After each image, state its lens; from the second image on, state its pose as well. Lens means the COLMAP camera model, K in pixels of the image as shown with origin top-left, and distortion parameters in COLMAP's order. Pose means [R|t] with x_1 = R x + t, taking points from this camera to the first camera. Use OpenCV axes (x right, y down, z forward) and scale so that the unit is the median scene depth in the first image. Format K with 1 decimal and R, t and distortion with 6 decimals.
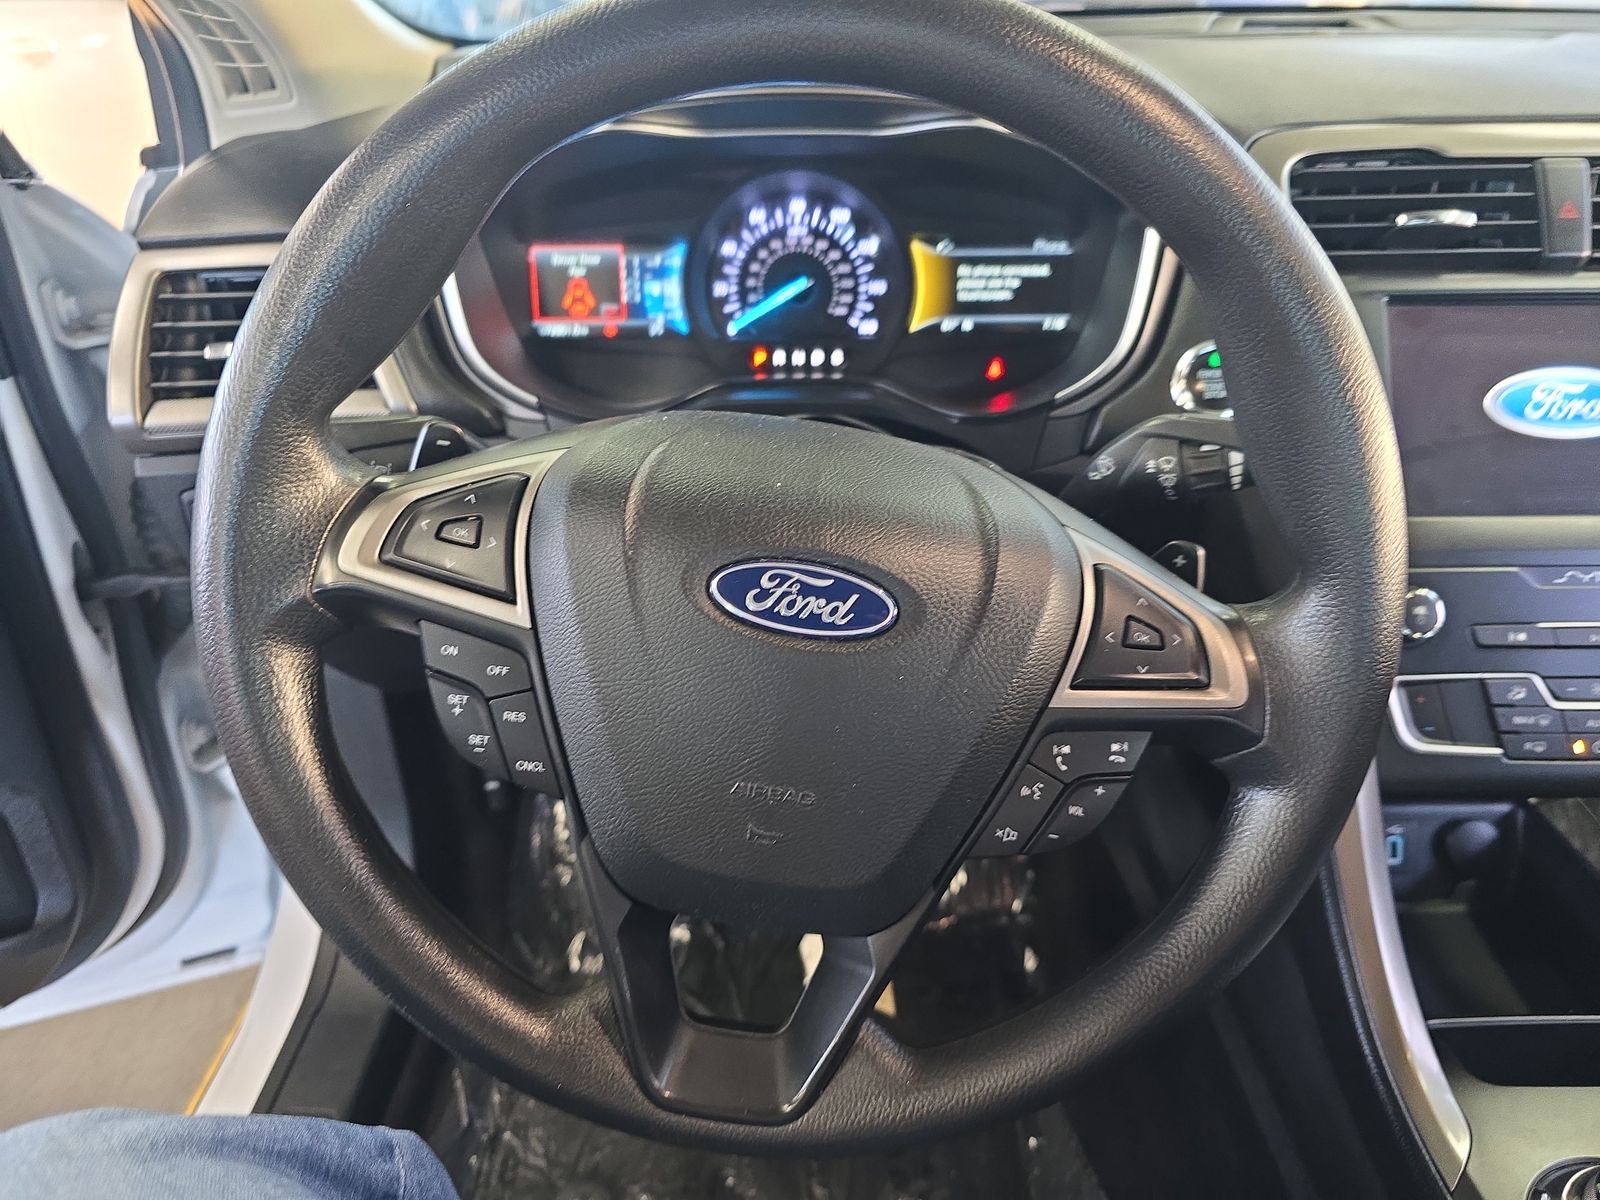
lens RADIAL K [[1064.6, 0, 787.3], [0, 1064.6, 603.3], [0, 0, 1]] dist [0.031545, -0.023288]
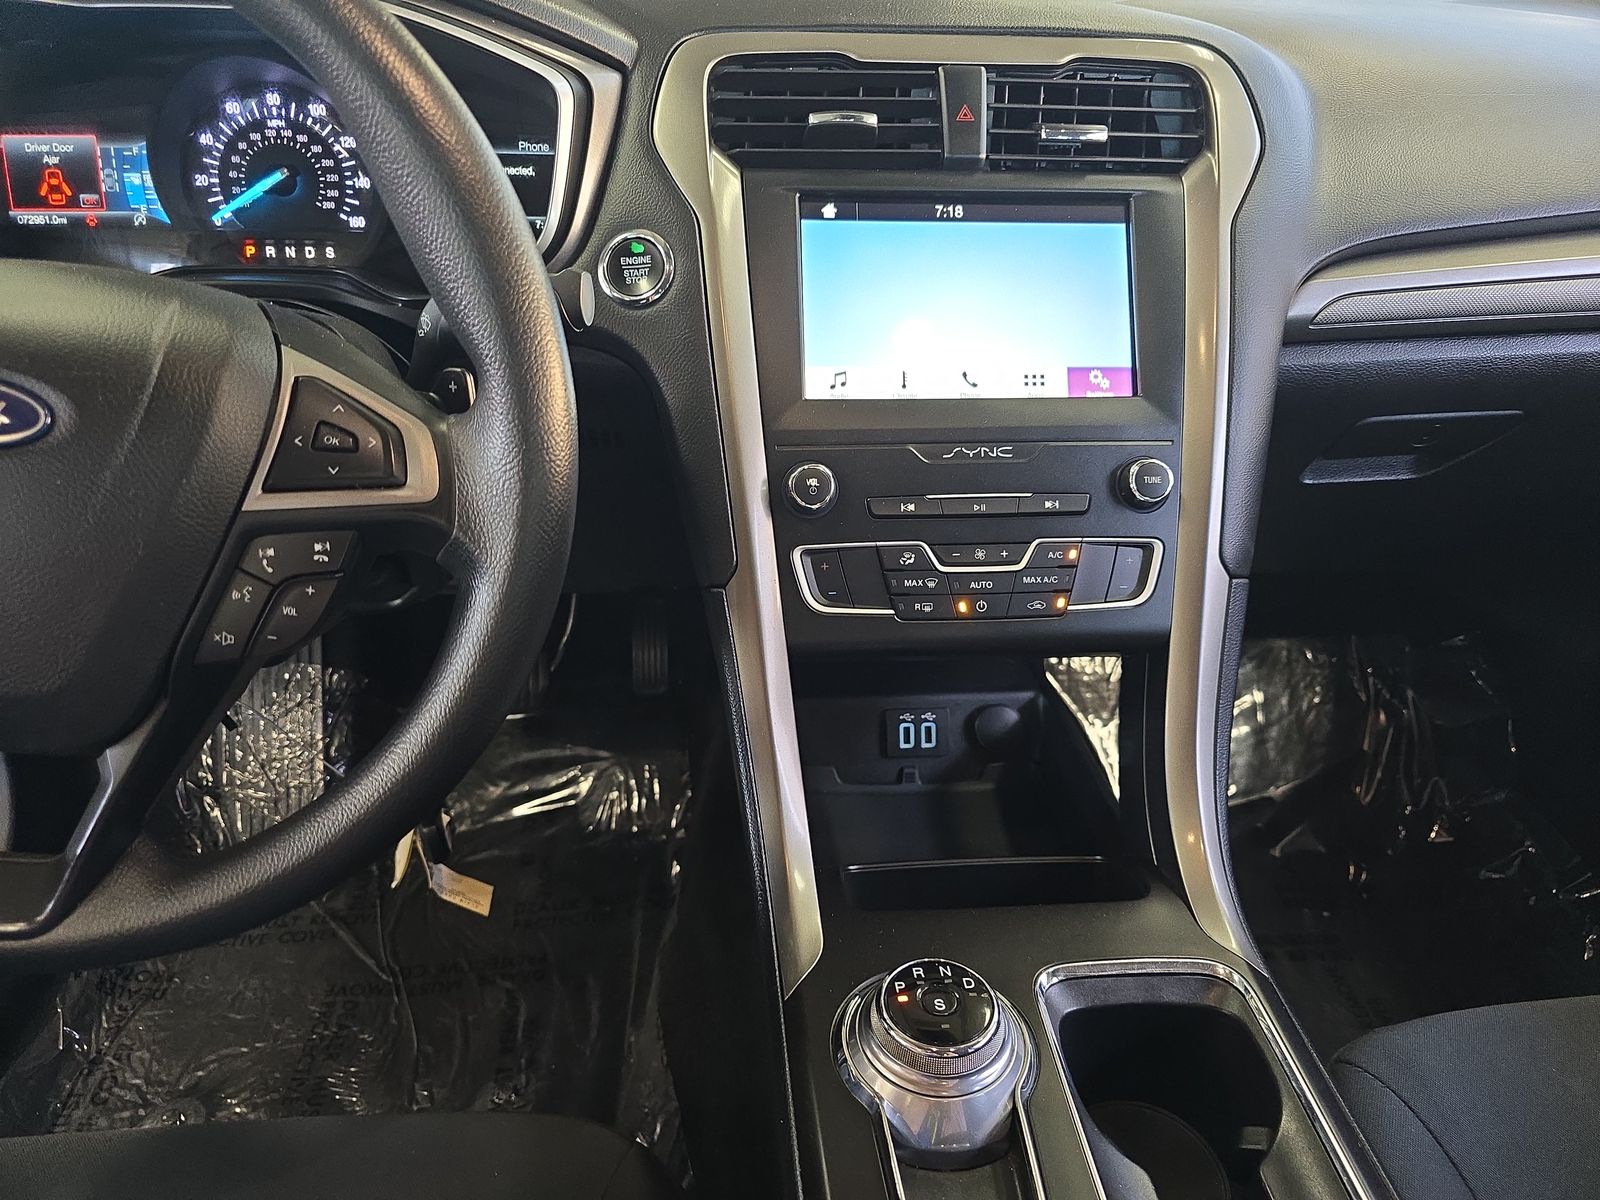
lens RADIAL K [[1064.6, 0, 801.0], [0, 1064.6, 593.4], [0, 0, 1]] dist [0.031545, -0.023288]
pose [[0.994505, -0.017153, 0.103278, 0.387212], [0.018671, 0.999731, -0.013746, 0.117291], [-0.103014, 0.015599, 0.994558, -0.052172]]
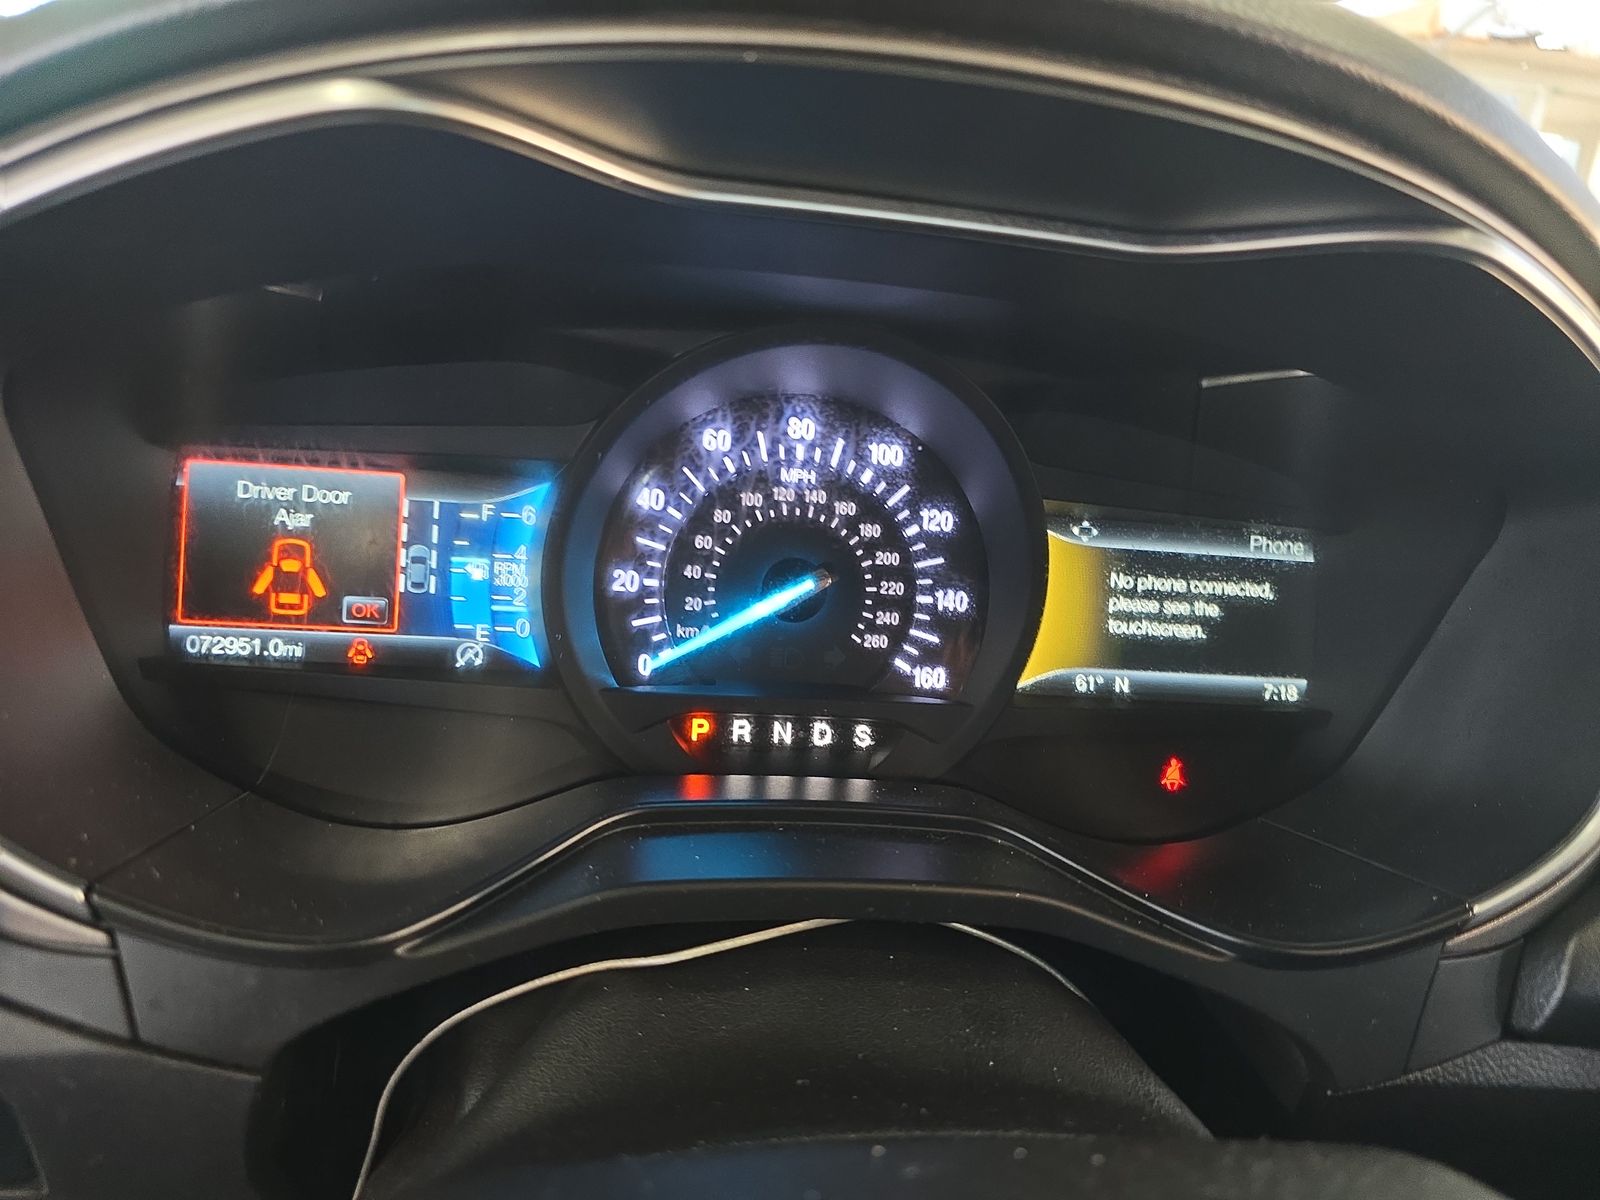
lens RADIAL K [[1064.6, 0, 799.5], [0, 1064.6, 612.5], [0, 0, 1]] dist [0.031545, -0.023288]
pose [[0.976403, 0.060385, 0.207342, -0.084140], [-0.016101, 0.977795, -0.208944, -0.188055], [-0.215355, 0.200675, 0.955695, 0.553308]]
